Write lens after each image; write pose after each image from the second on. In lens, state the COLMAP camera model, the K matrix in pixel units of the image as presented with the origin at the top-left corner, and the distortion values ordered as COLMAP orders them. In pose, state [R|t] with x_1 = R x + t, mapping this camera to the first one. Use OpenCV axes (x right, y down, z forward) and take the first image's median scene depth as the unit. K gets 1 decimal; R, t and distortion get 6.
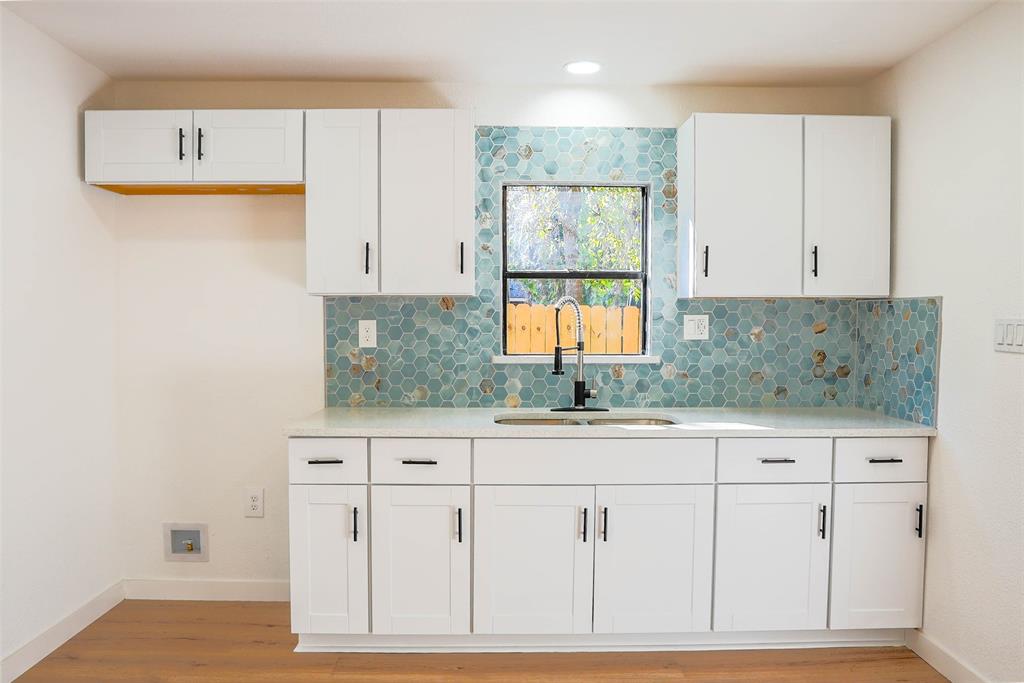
lens RADIAL K [[732.6, 0, 524.2], [0, 732.6, 340.1], [0, 0, 1]] dist [-0.092546, 0.058260]
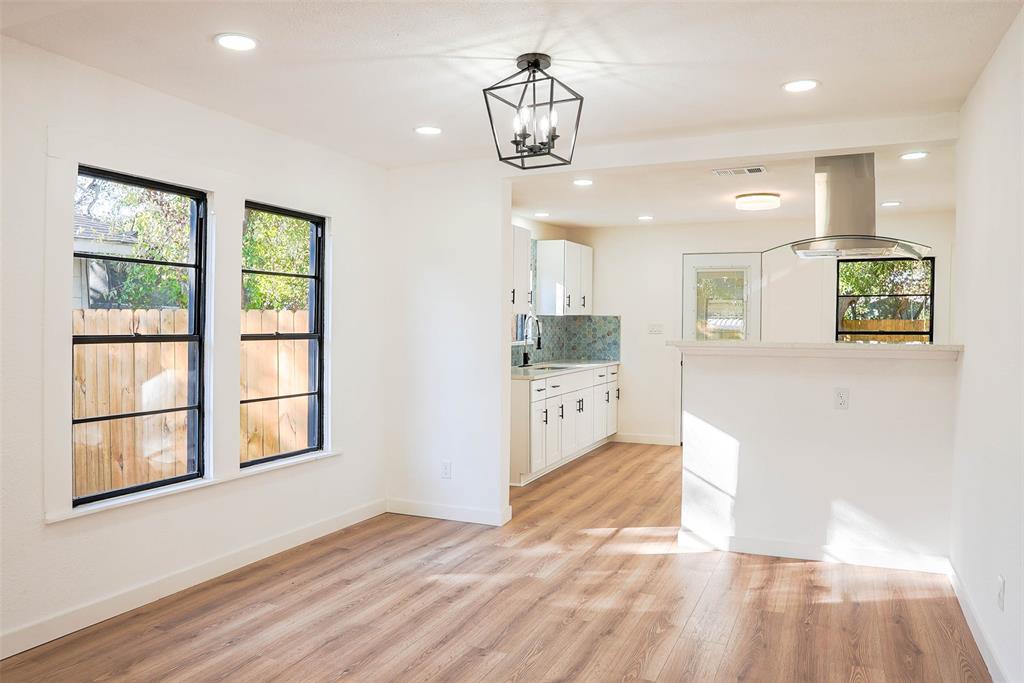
lens RADIAL K [[732.6, 0, 524.2], [0, 732.6, 340.1], [0, 0, 1]] dist [-0.092546, 0.058260]
pose [[0.418175, -0.024214, 0.908044, -2.118365], [0.025999, 0.999554, 0.014681, -0.014775], [-0.907994, 0.017469, 0.418618, 0.092994]]
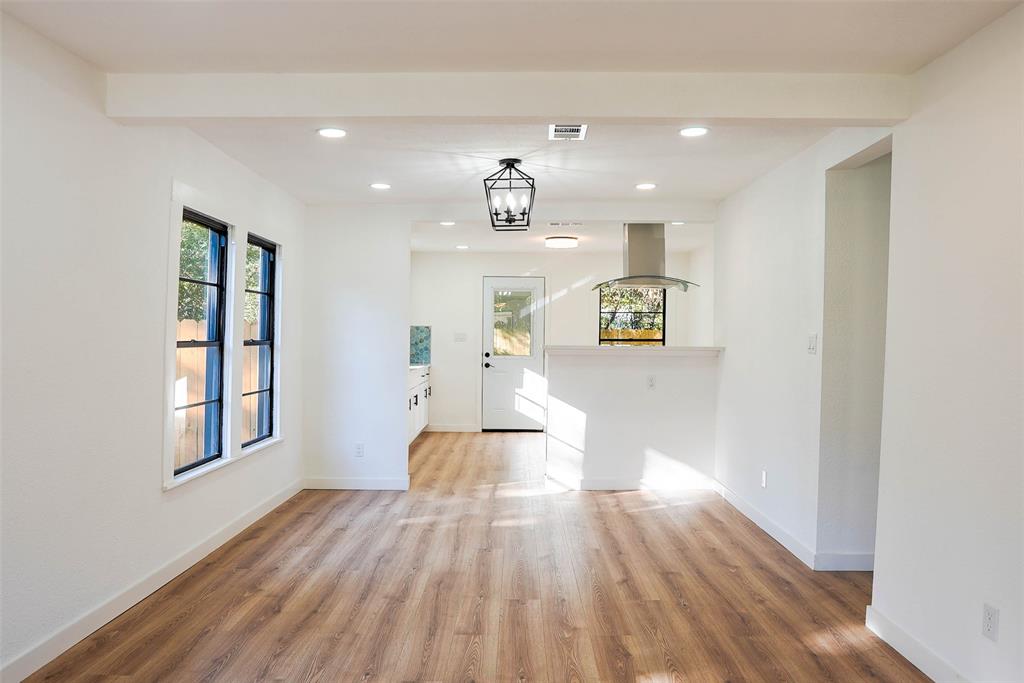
lens RADIAL K [[732.6, 0, 524.2], [0, 732.6, 340.1], [0, 0, 1]] dist [-0.092546, 0.058260]
pose [[0.006233, -0.014185, 0.999880, -2.764195], [0.021512, 0.999670, 0.014048, -0.030450], [-0.999749, 0.021422, 0.006536, 0.473591]]
